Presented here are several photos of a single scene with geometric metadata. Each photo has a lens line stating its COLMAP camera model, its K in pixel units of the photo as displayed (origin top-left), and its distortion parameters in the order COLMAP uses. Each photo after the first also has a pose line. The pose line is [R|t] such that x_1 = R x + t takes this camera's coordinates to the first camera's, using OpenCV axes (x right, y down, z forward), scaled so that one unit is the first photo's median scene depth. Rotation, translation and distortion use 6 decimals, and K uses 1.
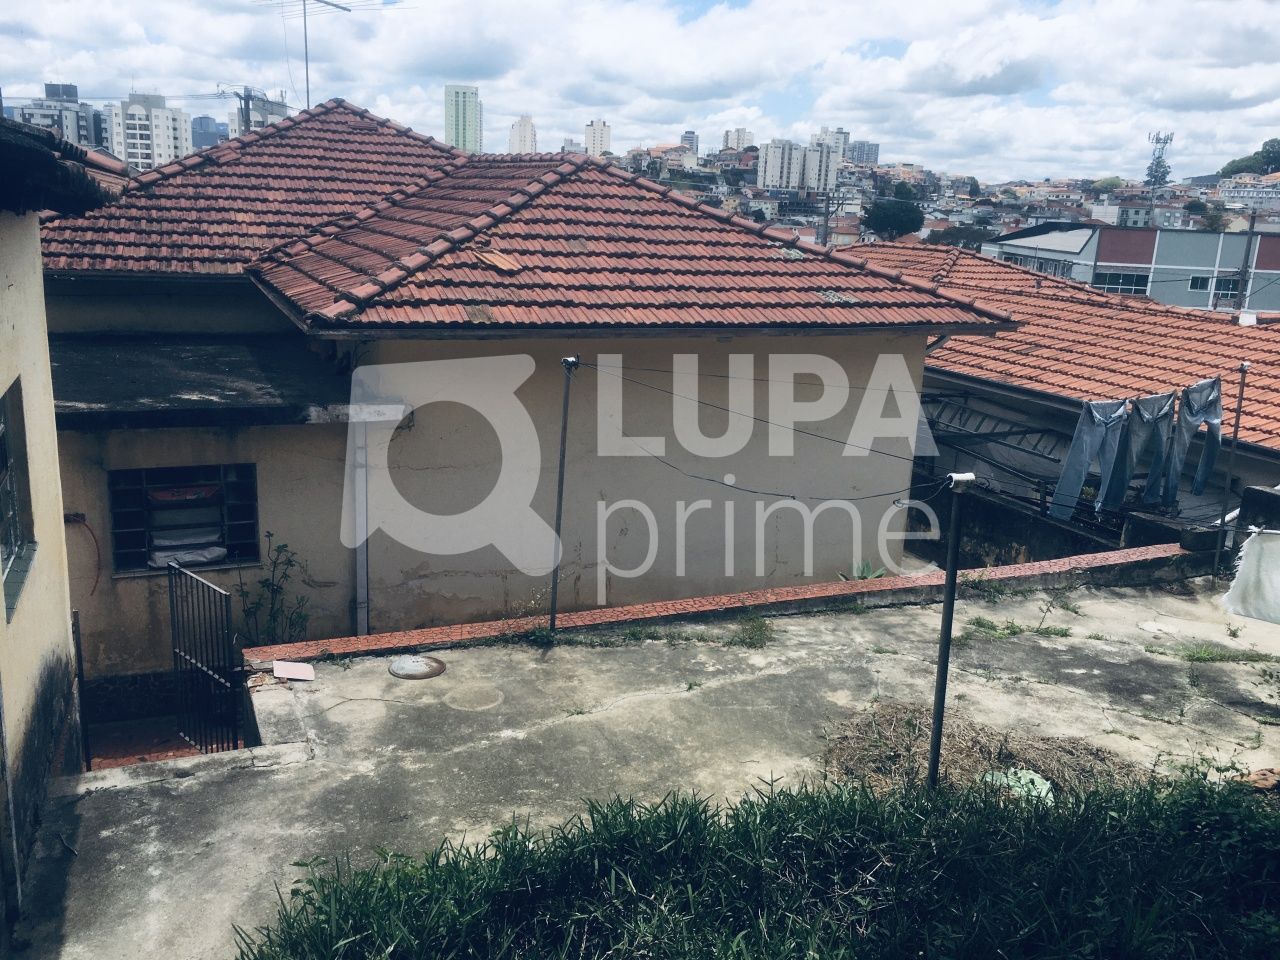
lens RADIAL K [[1085.7, 0, 633.8], [0, 1085.7, 478.3], [0, 0, 1]] dist [0.075060, -0.093940]
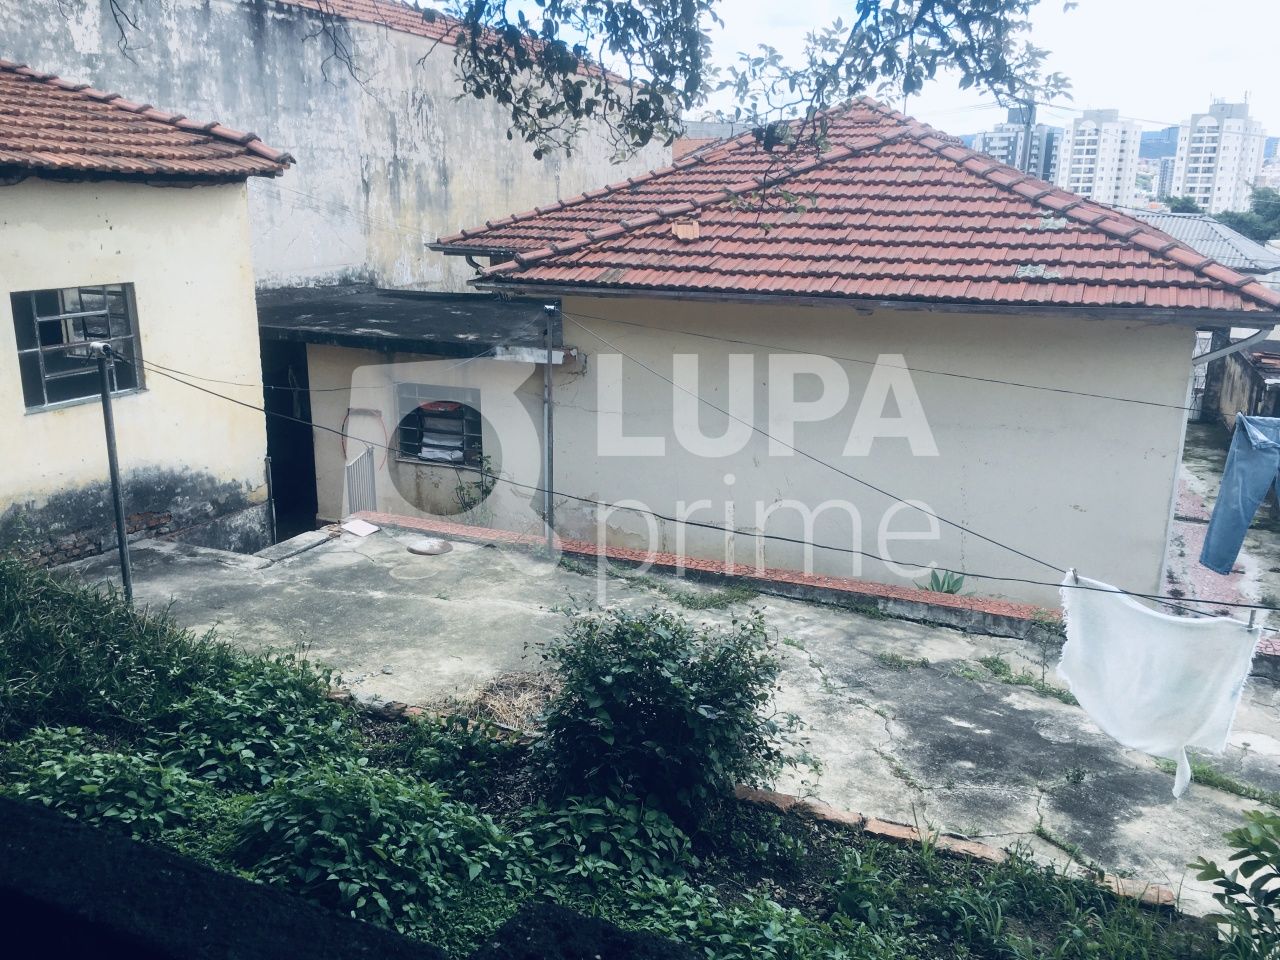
lens RADIAL K [[1085.7, 0, 633.8], [0, 1085.7, 478.3], [0, 0, 1]] dist [0.075060, -0.093940]
pose [[0.699751, 0.146844, -0.699132, 0.725862], [-0.155273, 0.986513, 0.051794, -0.005030], [0.697308, 0.072314, 0.713114, 0.234780]]
